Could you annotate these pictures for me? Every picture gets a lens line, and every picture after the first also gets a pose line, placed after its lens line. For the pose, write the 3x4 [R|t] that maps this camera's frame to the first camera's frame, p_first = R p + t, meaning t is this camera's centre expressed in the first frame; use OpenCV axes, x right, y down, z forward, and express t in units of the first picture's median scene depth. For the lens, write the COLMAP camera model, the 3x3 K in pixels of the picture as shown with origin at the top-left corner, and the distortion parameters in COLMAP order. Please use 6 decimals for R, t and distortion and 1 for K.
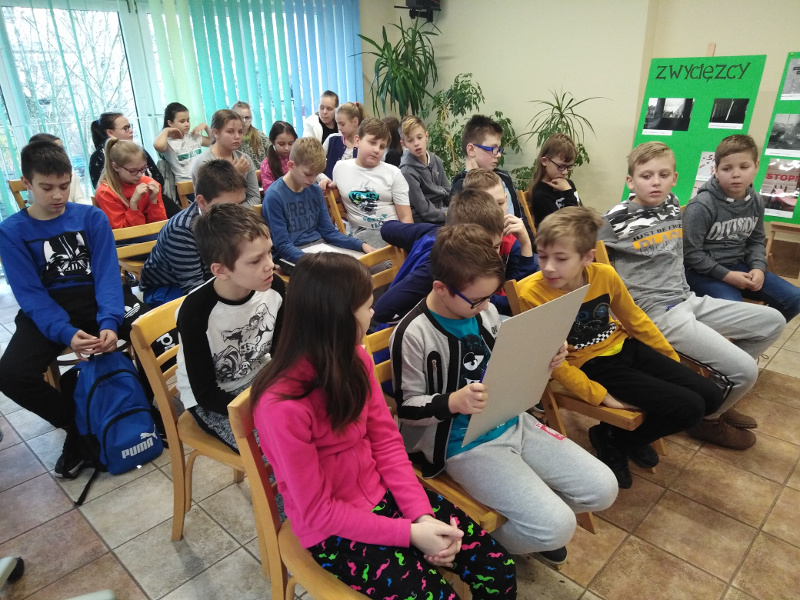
lens RADIAL K [[598.6, 0, 399.4], [0, 598.6, 300.0], [0, 0, 1]] dist [-0.001115, 0.027744]
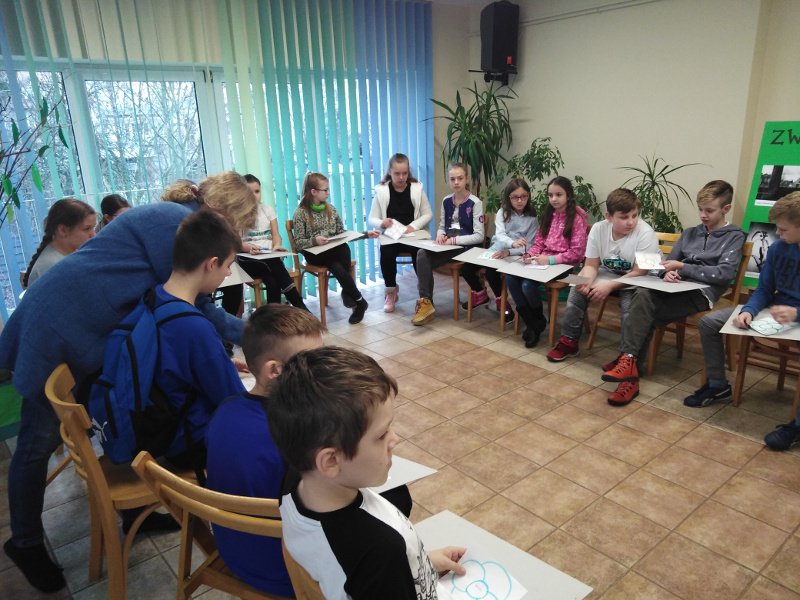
lens RADIAL K [[598.6, 0, 399.1], [0, 598.6, 299.8], [0, 0, 1]] dist [-0.001115, 0.027744]
pose [[0.994443, 0.021118, -0.103134, -0.012938], [-0.029993, 0.995906, -0.085277, -0.034460], [0.100911, 0.087896, 0.991005, 0.061111]]
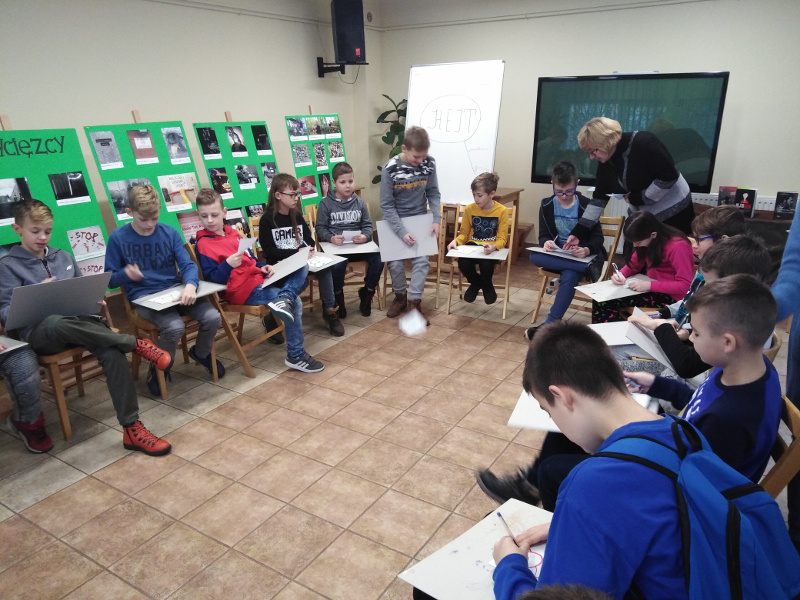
lens RADIAL K [[598.6, 0, 402.2], [0, 598.6, 303.8], [0, 0, 1]] dist [-0.001115, 0.027744]
pose [[-0.204617, -0.284699, 0.936525, -0.326555], [0.383411, 0.857005, 0.344295, -0.187130], [-0.900626, 0.429522, -0.066201, 0.450429]]
